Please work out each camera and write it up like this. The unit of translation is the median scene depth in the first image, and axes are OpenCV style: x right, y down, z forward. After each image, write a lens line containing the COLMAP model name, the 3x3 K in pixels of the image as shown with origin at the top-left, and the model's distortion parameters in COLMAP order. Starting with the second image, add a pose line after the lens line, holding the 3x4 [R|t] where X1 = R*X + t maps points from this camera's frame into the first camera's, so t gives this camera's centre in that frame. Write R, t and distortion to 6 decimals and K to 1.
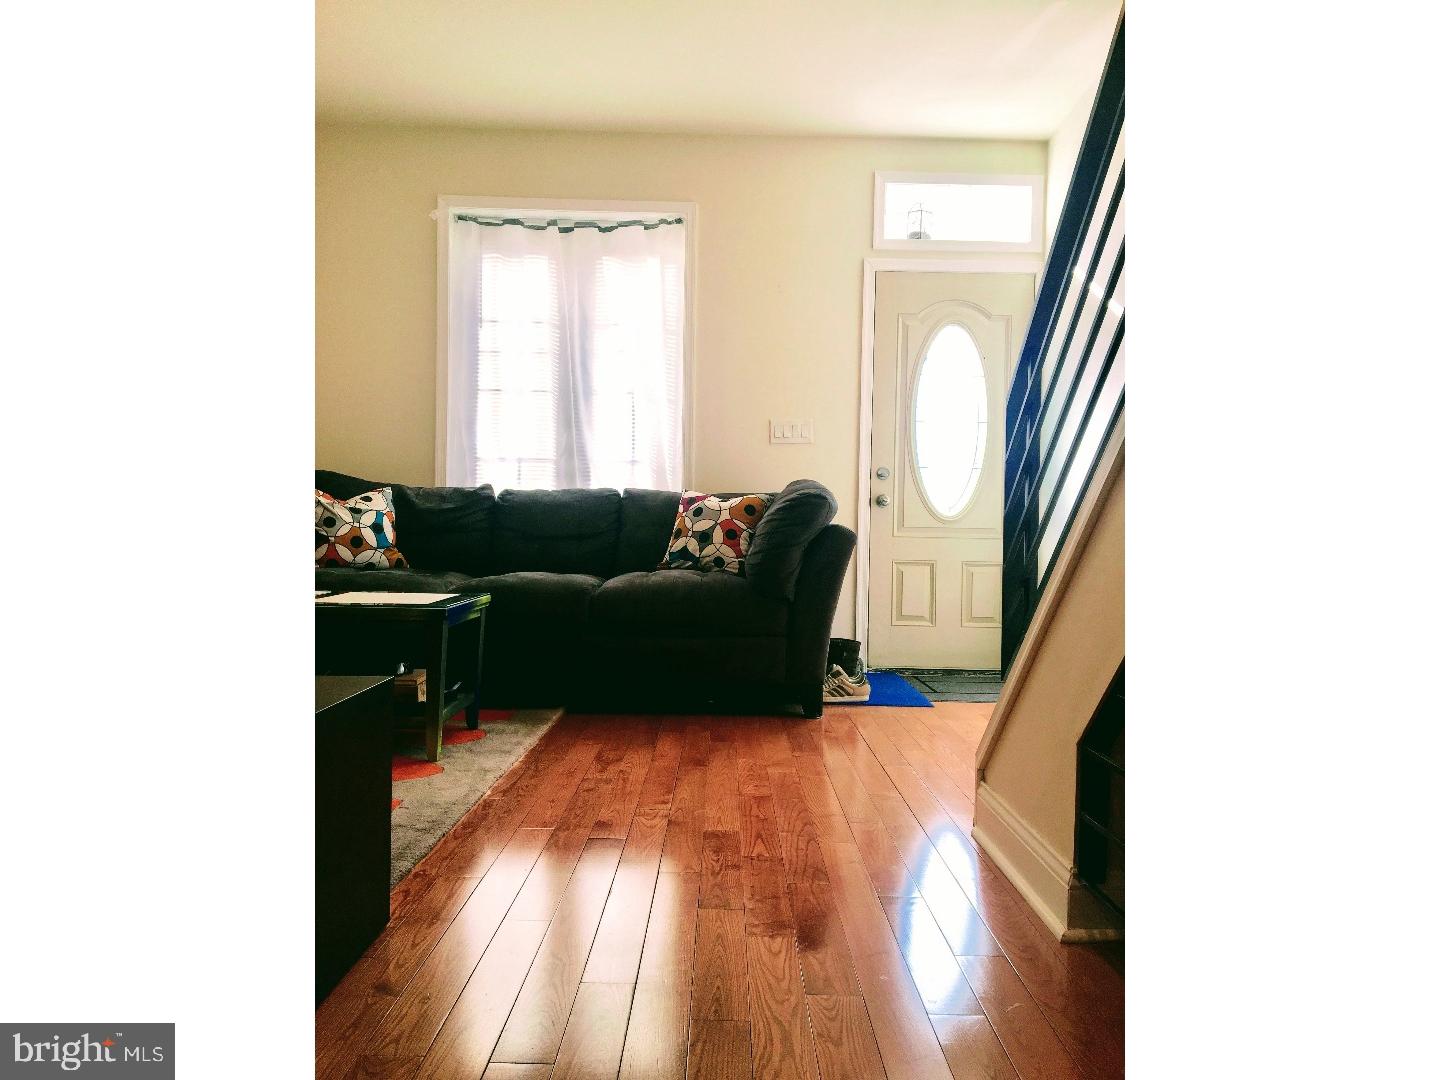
lens RADIAL K [[922.1, 0, 722.3], [0, 922.1, 538.4], [0, 0, 1]] dist [0.021552, -0.005968]
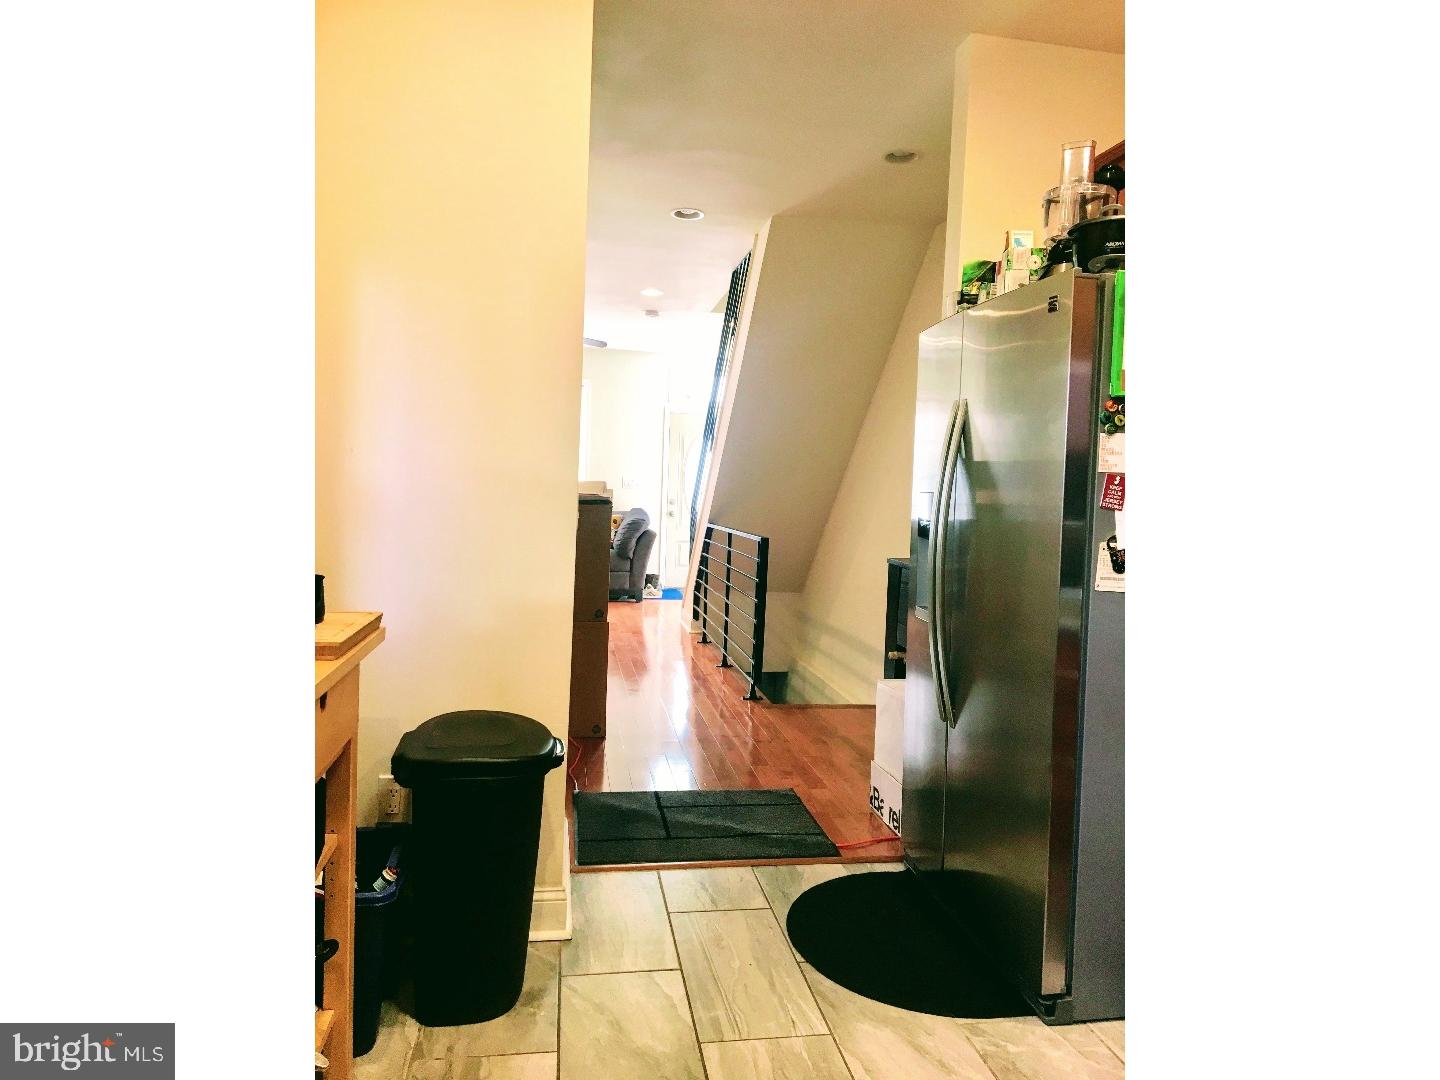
lens RADIAL K [[922.1, 0, 719.1], [0, 922.1, 537.0], [0, 0, 1]] dist [0.021552, -0.005968]
pose [[0.985530, 0.002386, 0.169485, -0.117886], [-0.010506, 0.998838, 0.047028, -0.115246], [-0.169176, -0.048128, 0.984410, -1.543863]]
